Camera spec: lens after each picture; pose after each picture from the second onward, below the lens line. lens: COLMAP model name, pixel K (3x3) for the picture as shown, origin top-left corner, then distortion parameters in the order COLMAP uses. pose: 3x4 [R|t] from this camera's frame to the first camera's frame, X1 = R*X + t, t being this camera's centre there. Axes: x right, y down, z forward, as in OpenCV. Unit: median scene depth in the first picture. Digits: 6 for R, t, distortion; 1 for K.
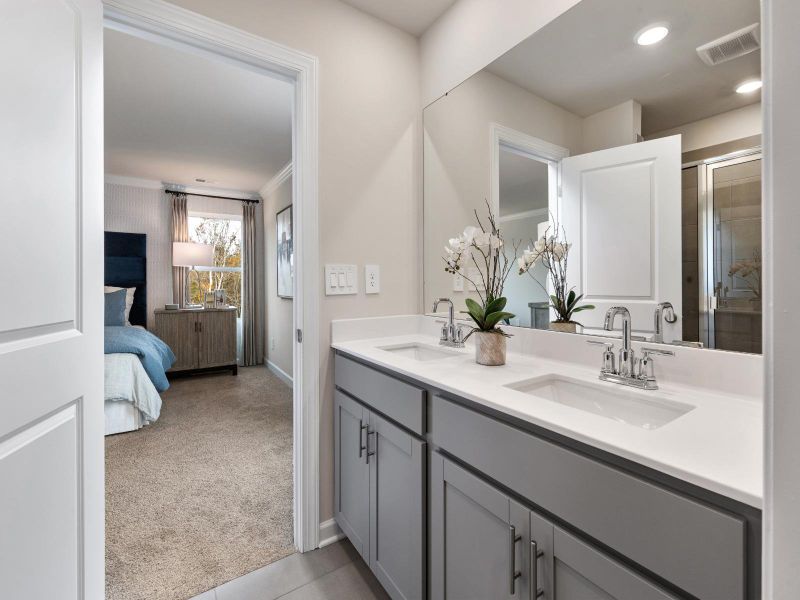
lens RADIAL K [[348.3, 0, 401.6], [0, 348.3, 284.3], [0, 0, 1]] dist [-0.000246, 0.000017]
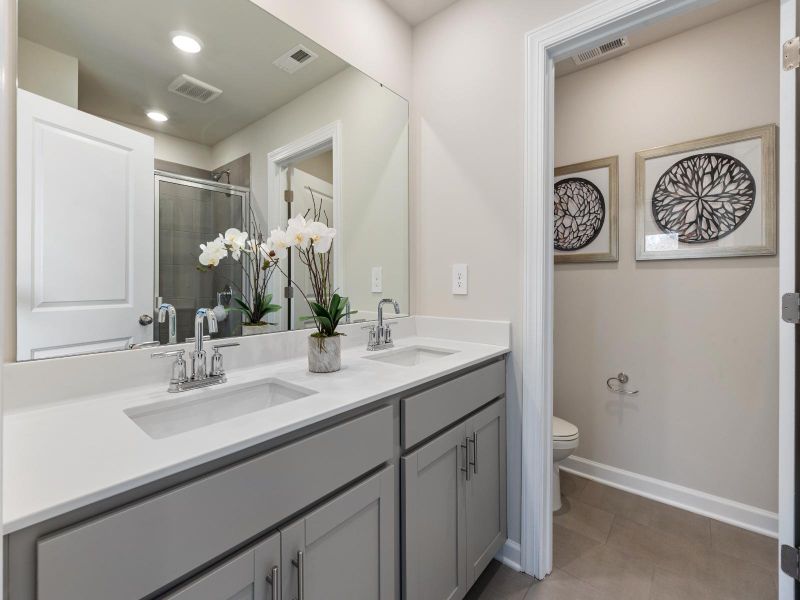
lens RADIAL K [[361.6, 0, 402.1], [0, 361.6, 274.1], [0, 0, 1]] dist [0.000160, -0.000173]
pose [[-0.280156, 0.026310, 0.959594, -0.712869], [0.006413, 0.999653, -0.025536, -0.002569], [-0.959933, -0.001000, -0.280228, 1.050021]]
